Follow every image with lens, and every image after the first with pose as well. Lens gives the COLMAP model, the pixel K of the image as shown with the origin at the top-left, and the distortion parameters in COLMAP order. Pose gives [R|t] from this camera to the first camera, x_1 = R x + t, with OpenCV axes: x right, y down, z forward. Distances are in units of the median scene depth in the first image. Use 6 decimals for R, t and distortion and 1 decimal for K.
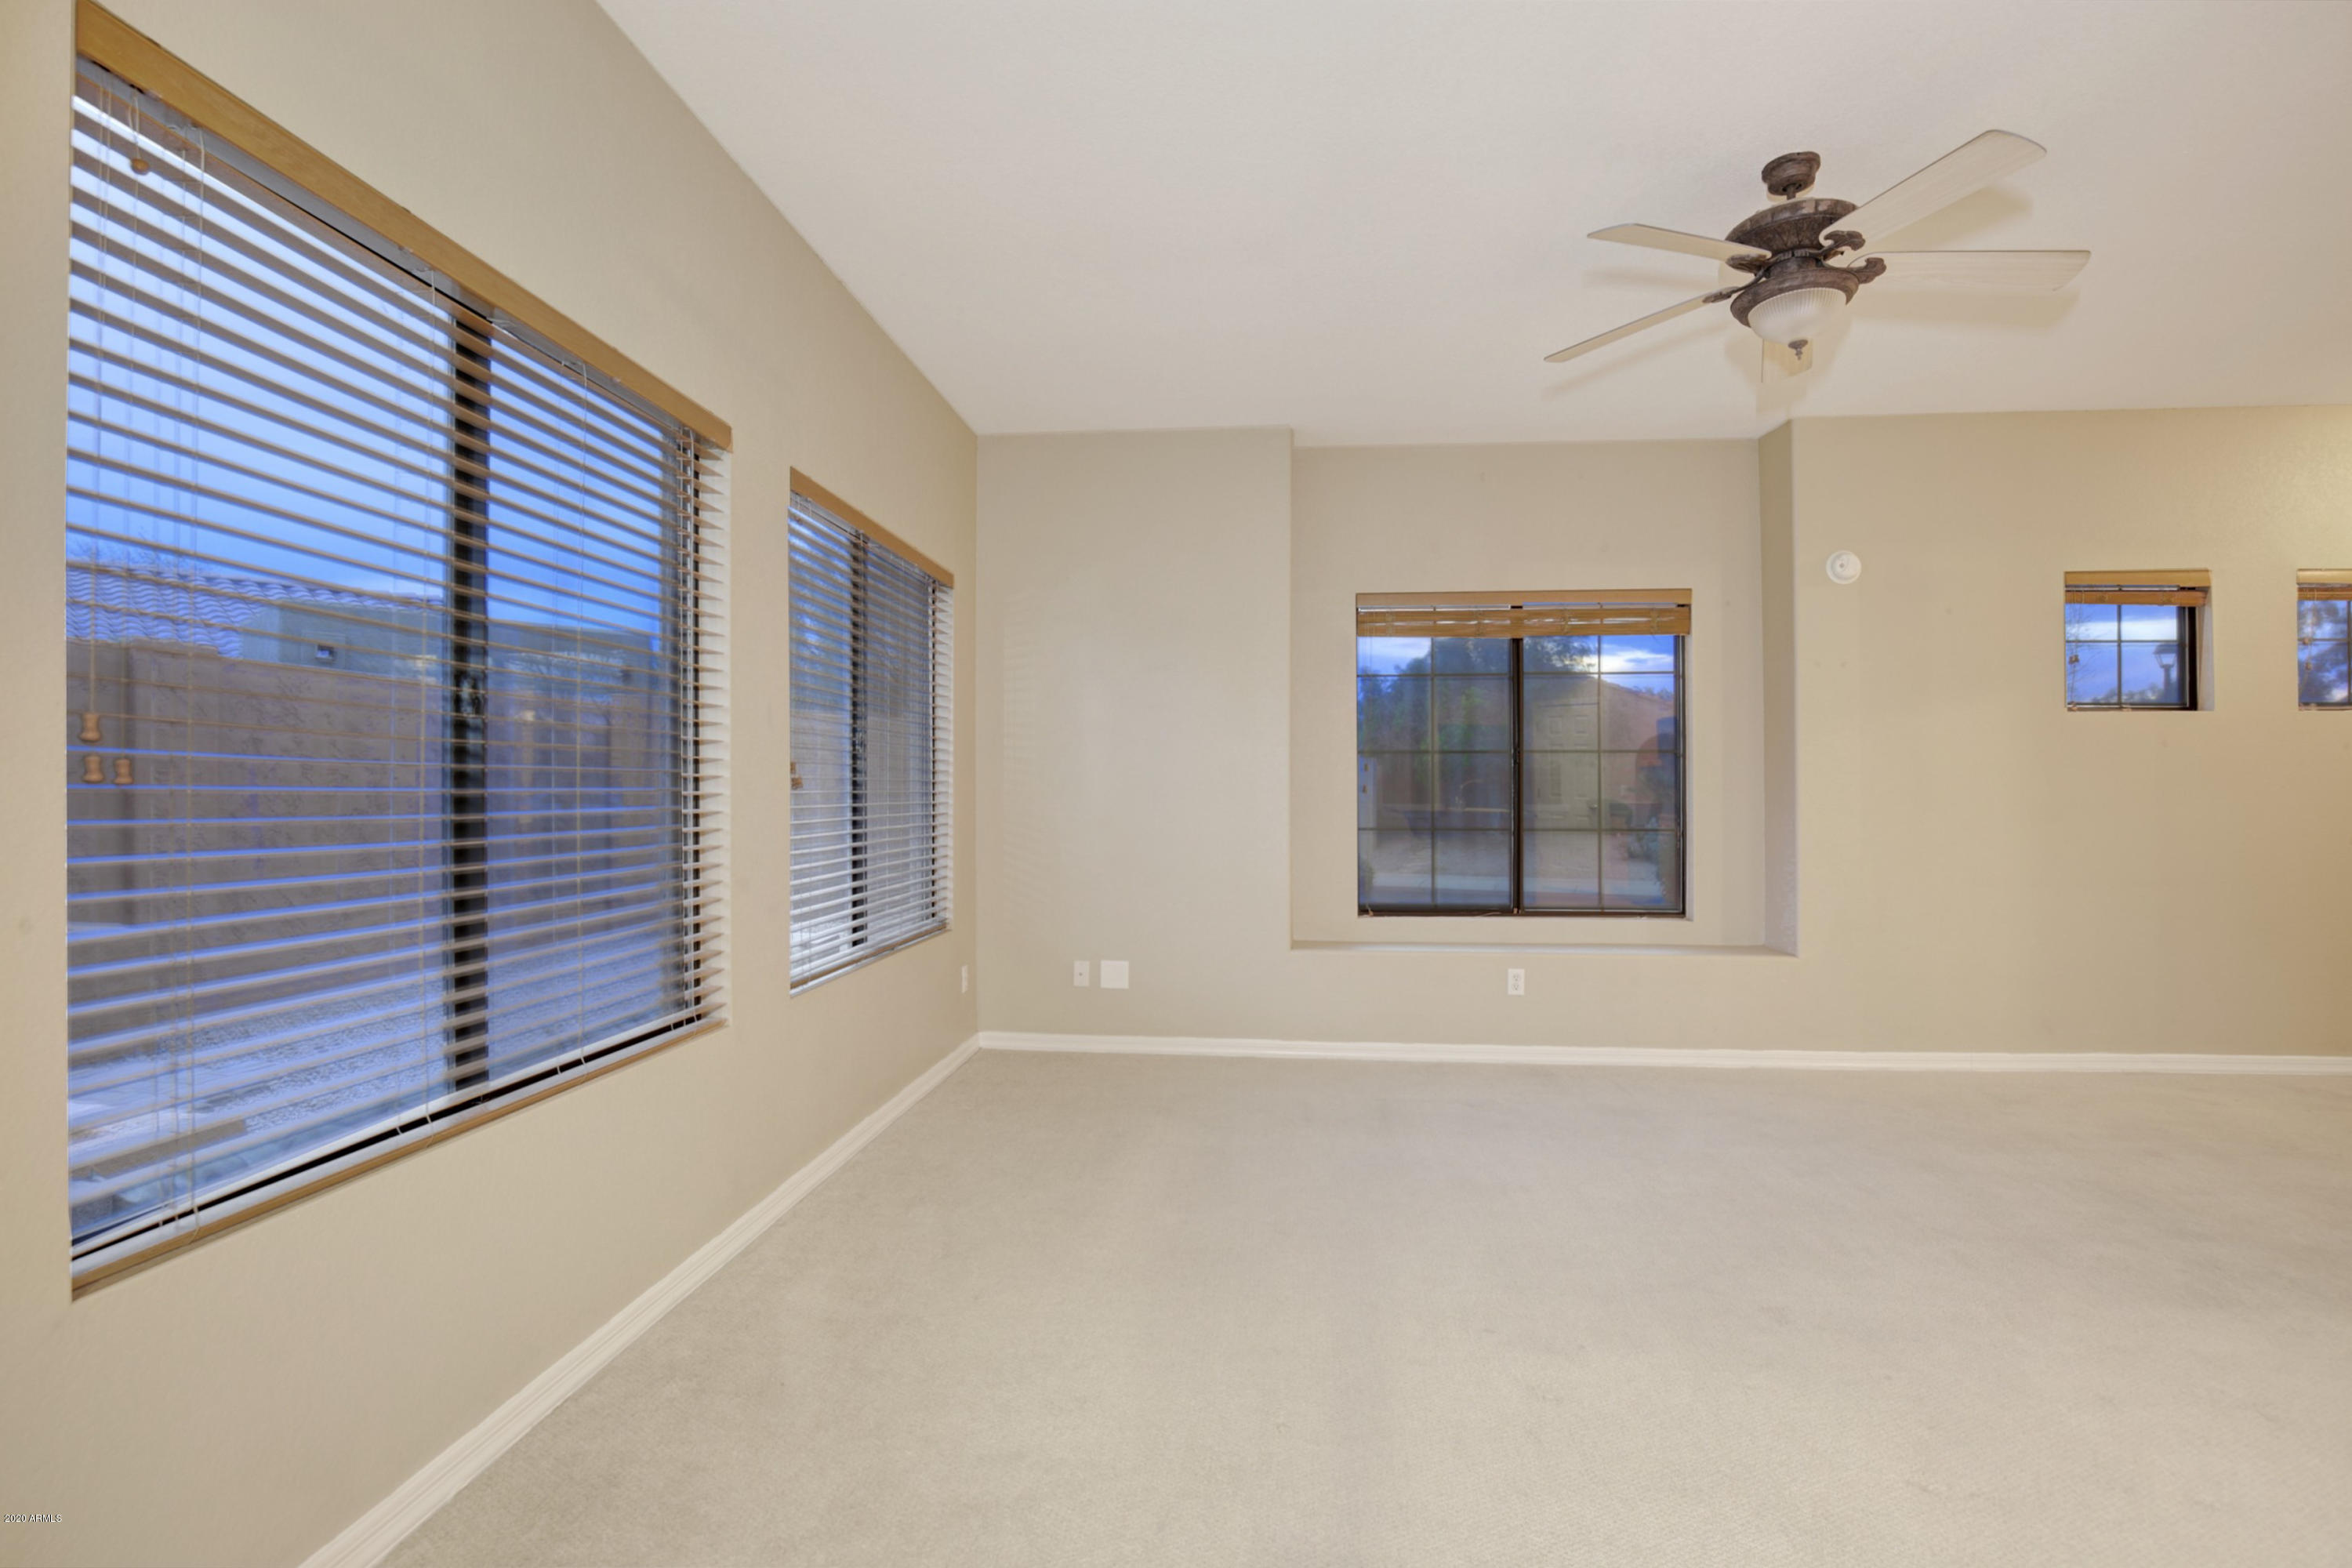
lens RADIAL K [[1094.0, 0, 1166.9], [0, 1094.0, 749.2], [0, 0, 1]] dist [-0.021086, -0.000044]
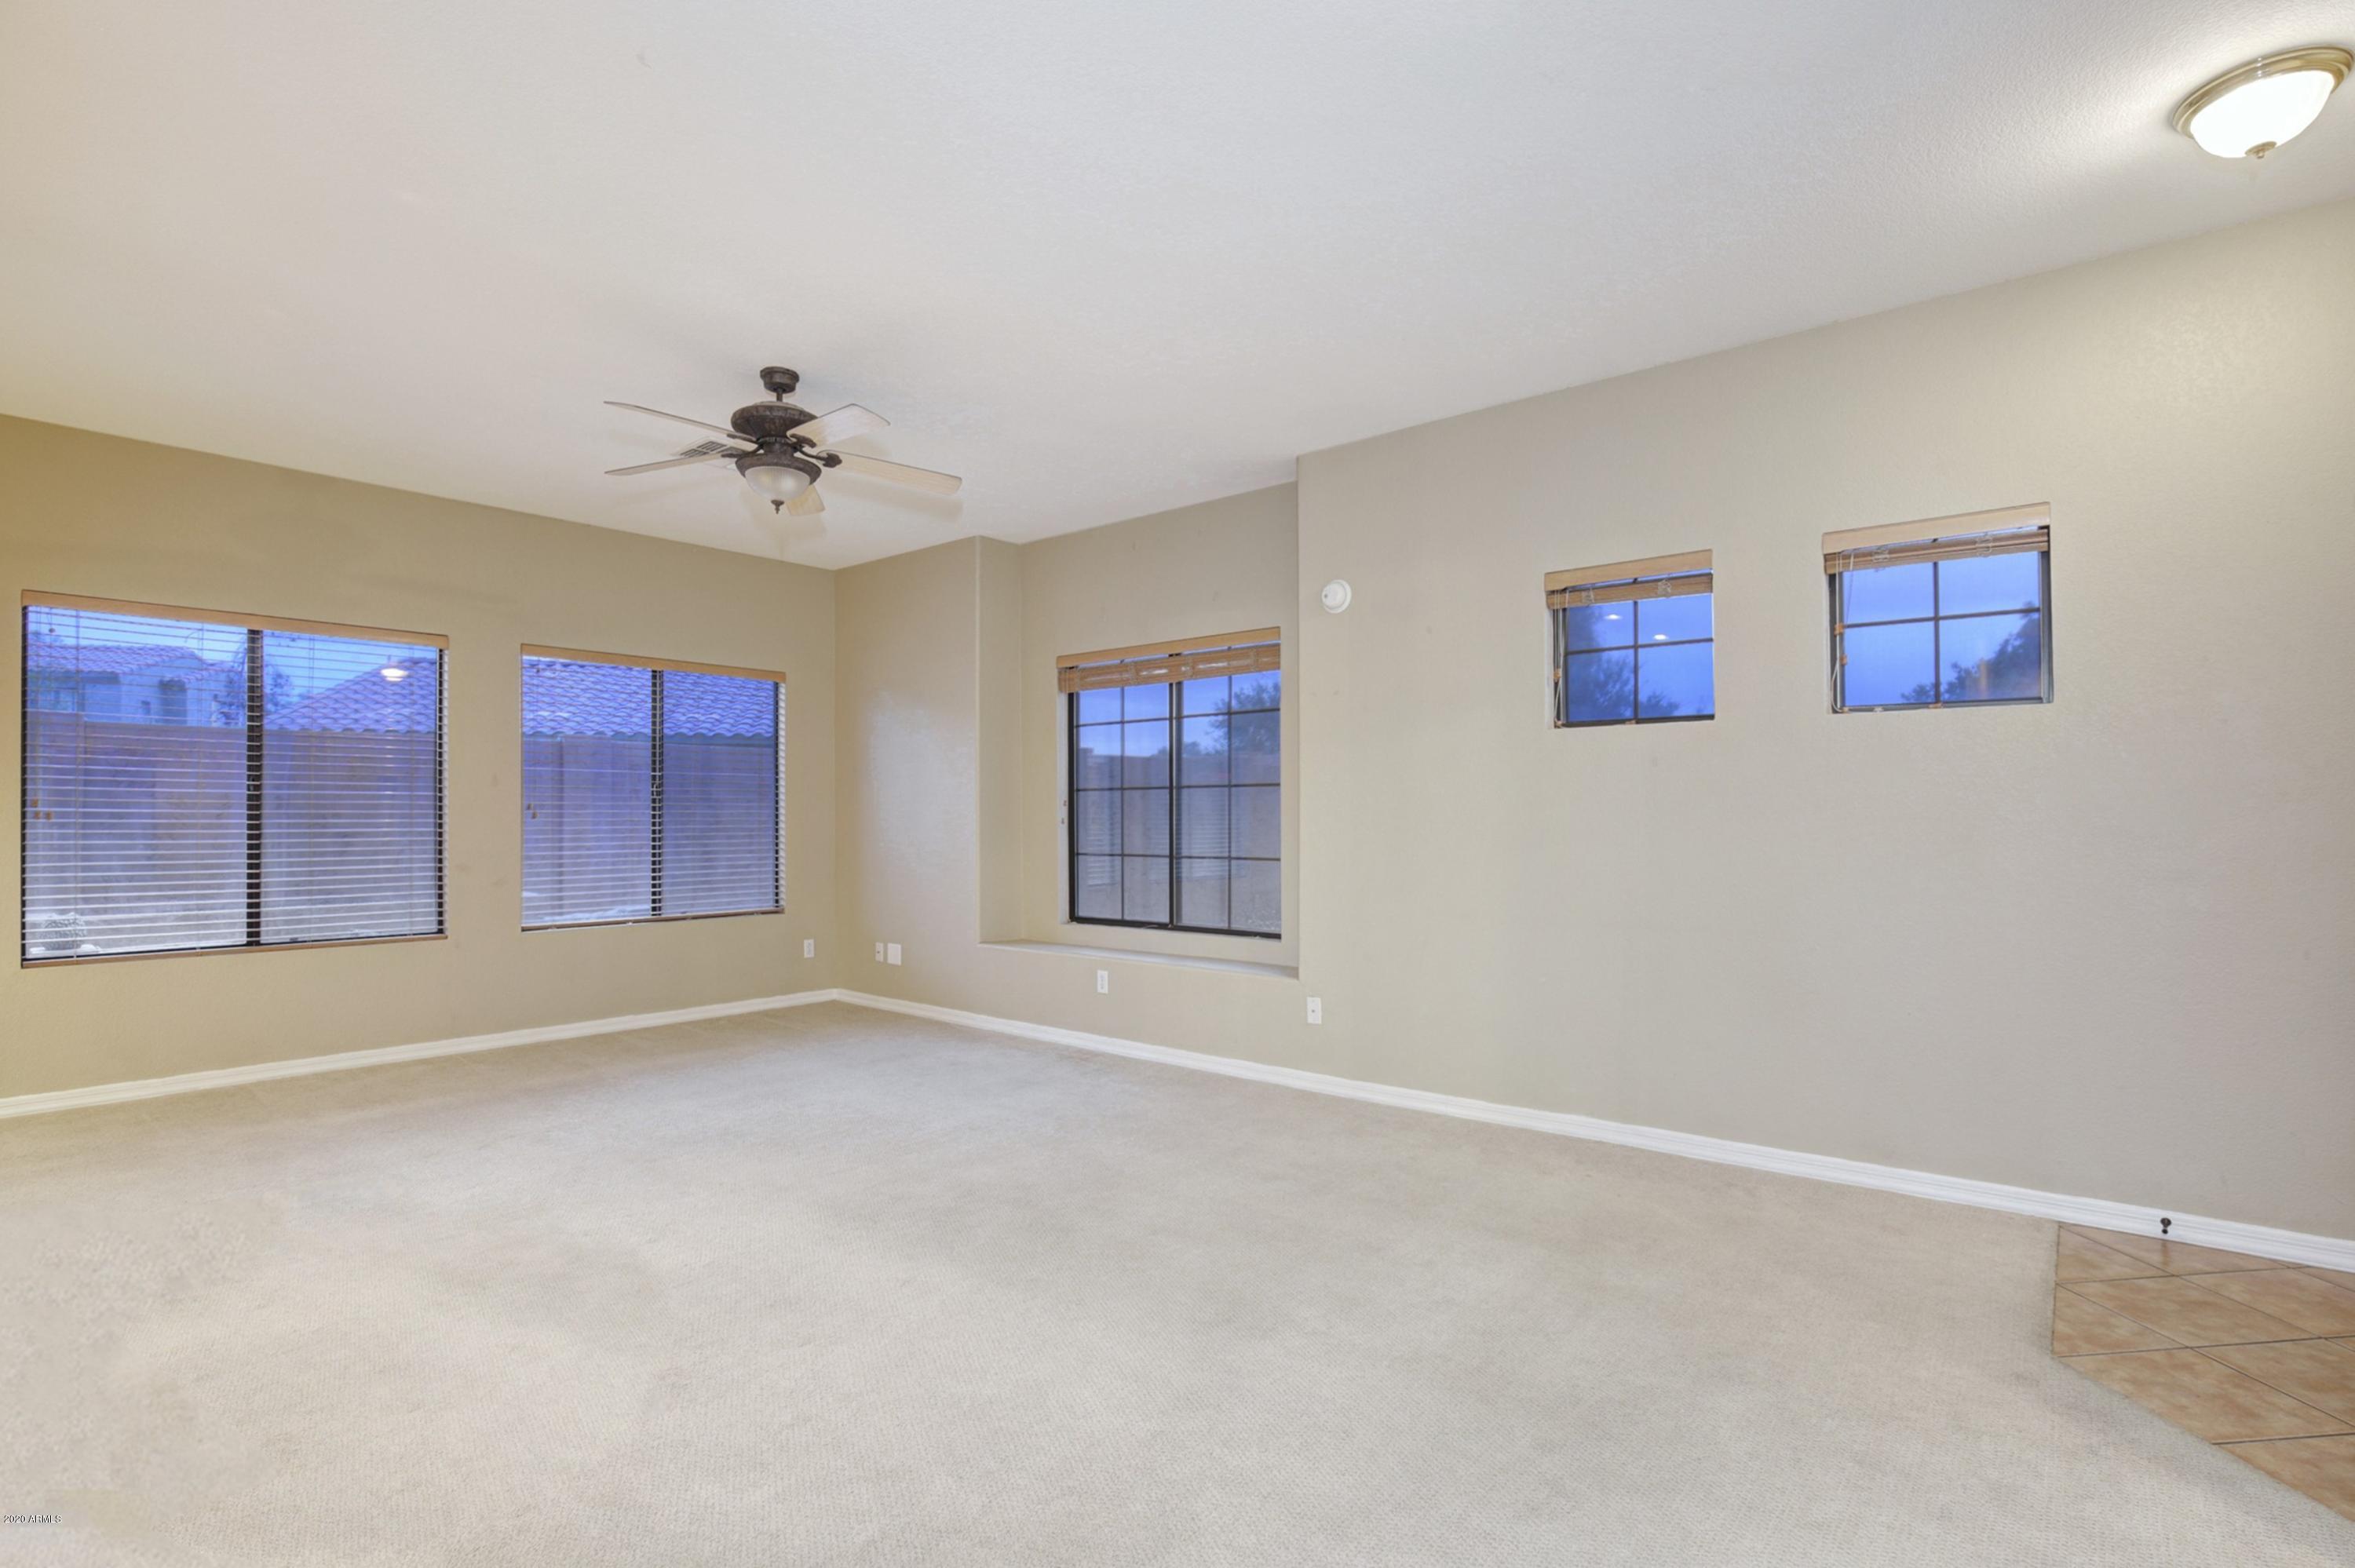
lens RADIAL K [[1095.3, 0, 1168.4], [0, 1095.3, 749.1], [0, 0, 1]] dist [-0.021086, -0.000044]
pose [[0.832066, -0.035450, -0.553542, 1.002846], [0.021156, 0.999258, -0.032194, 0.003194], [0.554273, 0.015077, 0.832199, 0.058580]]
